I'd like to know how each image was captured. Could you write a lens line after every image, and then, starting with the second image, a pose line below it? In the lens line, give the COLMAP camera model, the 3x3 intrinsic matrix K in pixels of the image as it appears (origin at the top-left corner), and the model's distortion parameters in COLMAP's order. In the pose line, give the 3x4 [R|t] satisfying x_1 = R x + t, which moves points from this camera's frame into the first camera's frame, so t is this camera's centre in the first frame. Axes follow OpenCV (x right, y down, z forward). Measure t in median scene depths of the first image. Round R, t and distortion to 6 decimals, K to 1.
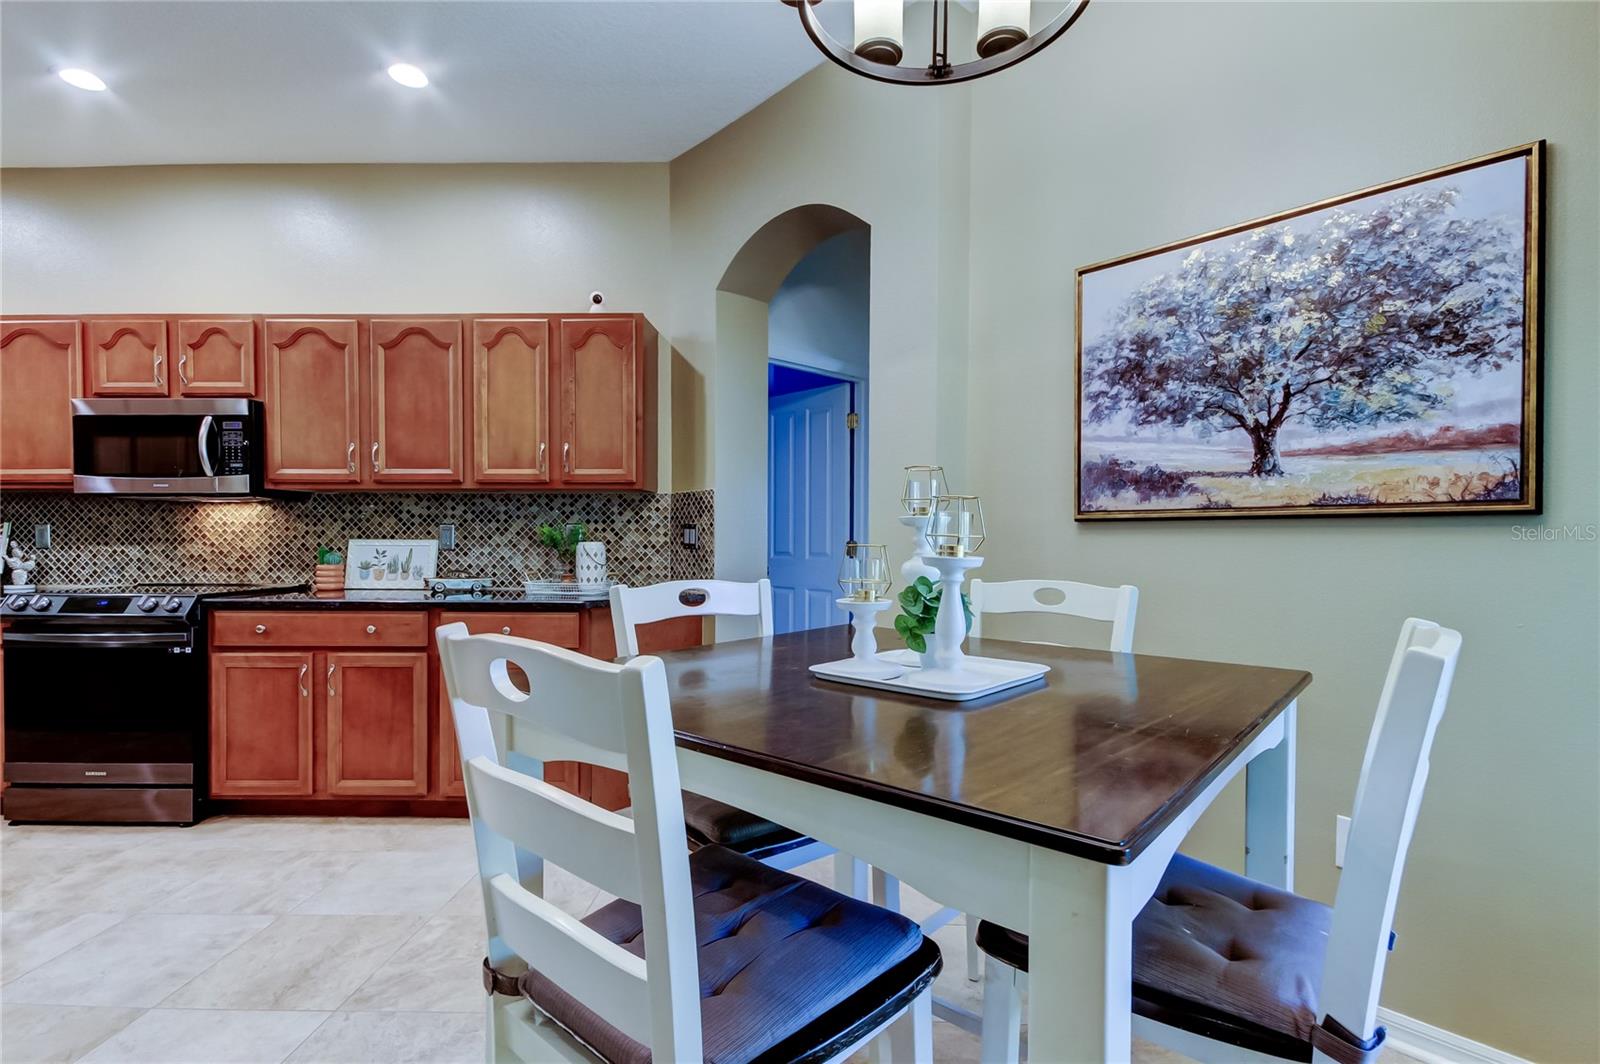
lens RADIAL K [[747.5, 0, 796.1], [0, 747.5, 546.4], [0, 0, 1]] dist [0.017025, -0.002441]
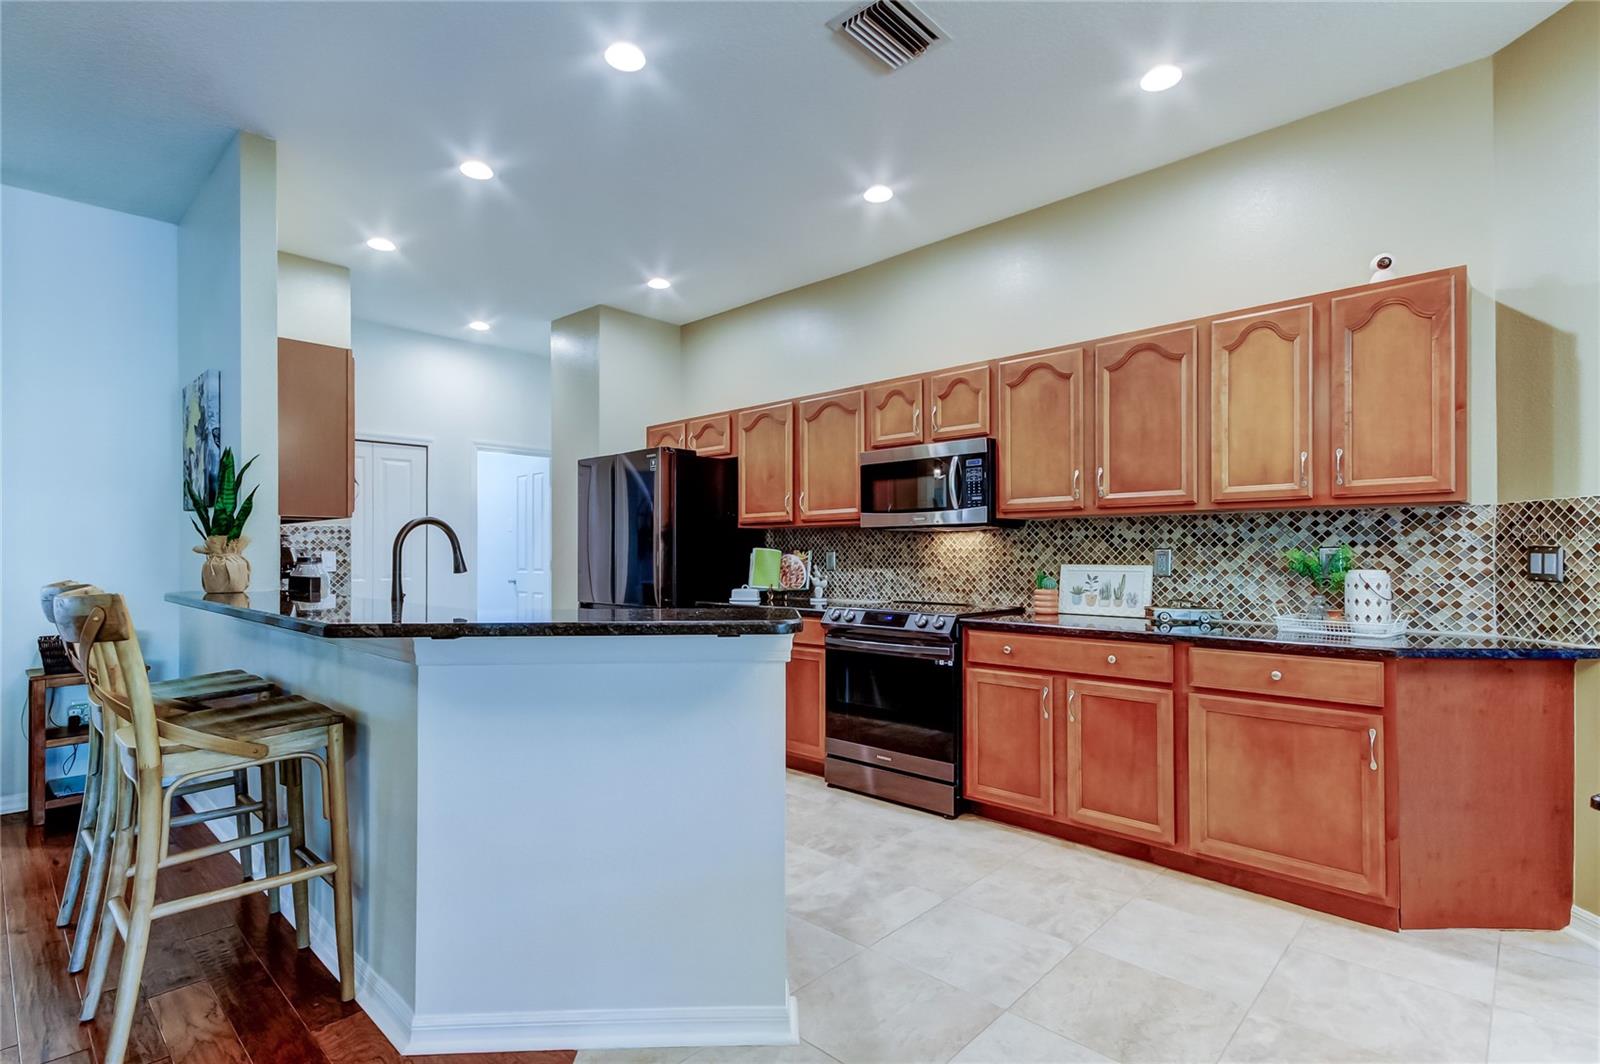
lens RADIAL K [[747.5, 0, 805.1], [0, 747.5, 549.8], [0, 0, 1]] dist [0.017025, -0.002441]
pose [[0.758653, -0.008106, -0.651445, -0.214783], [-0.003593, 0.999855, -0.016625, -0.012538], [0.651485, 0.014953, 0.758514, 0.002029]]
